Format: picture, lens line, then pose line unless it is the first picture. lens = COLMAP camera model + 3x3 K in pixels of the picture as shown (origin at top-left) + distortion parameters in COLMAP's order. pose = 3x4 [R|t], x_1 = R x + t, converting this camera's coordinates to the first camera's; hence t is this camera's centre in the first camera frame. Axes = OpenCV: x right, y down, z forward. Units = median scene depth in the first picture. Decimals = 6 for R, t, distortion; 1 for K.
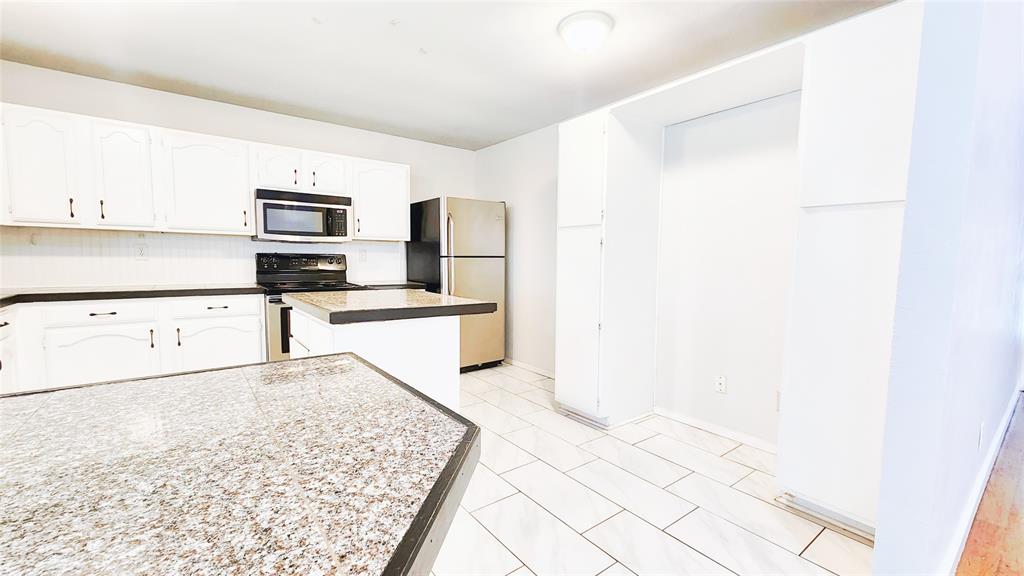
lens RADIAL K [[420.2, 0, 514.2], [0, 420.2, 283.7], [0, 0, 1]] dist [0.004846, -0.001390]
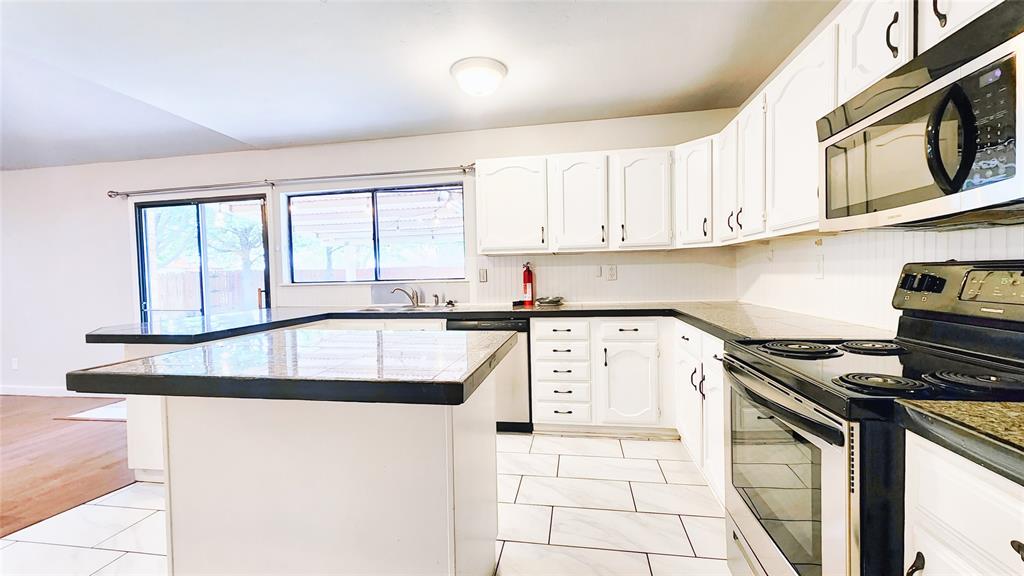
lens RADIAL K [[420.2, 0, 513.4], [0, 420.2, 285.9], [0, 0, 1]] dist [0.004846, -0.001390]
pose [[-0.725197, 0.023532, -0.688139, -0.065121], [-0.025405, 0.997821, 0.060894, -0.068887], [0.688072, 0.061642, -0.723019, 1.086858]]
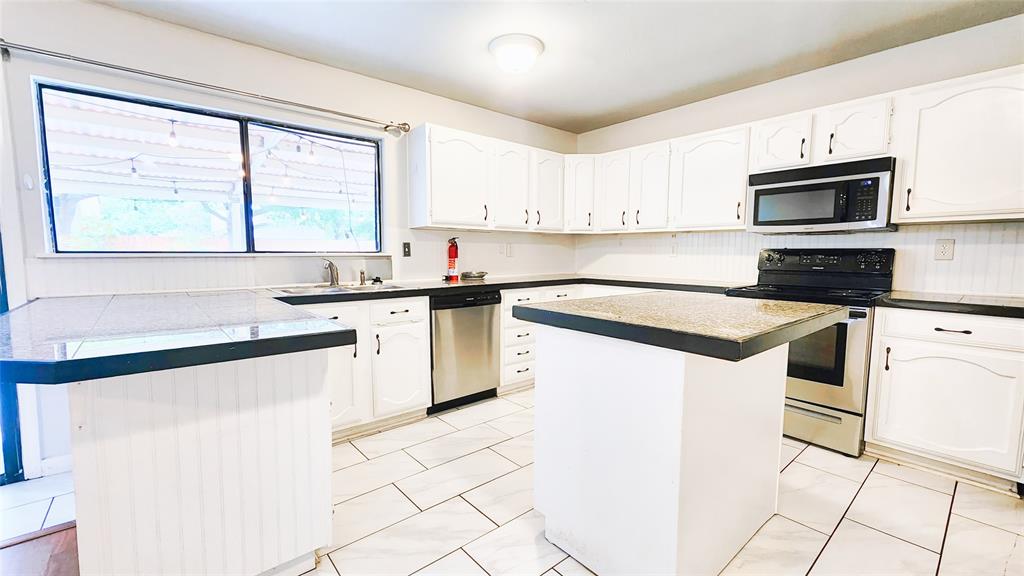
lens RADIAL K [[420.2, 0, 505.5], [0, 420.2, 288.2], [0, 0, 1]] dist [0.004846, -0.001390]
pose [[0.050805, 0.073759, -0.995981, 0.241292], [-0.060813, 0.995647, 0.070632, -0.022249], [0.996855, 0.056981, 0.055069, 0.448223]]
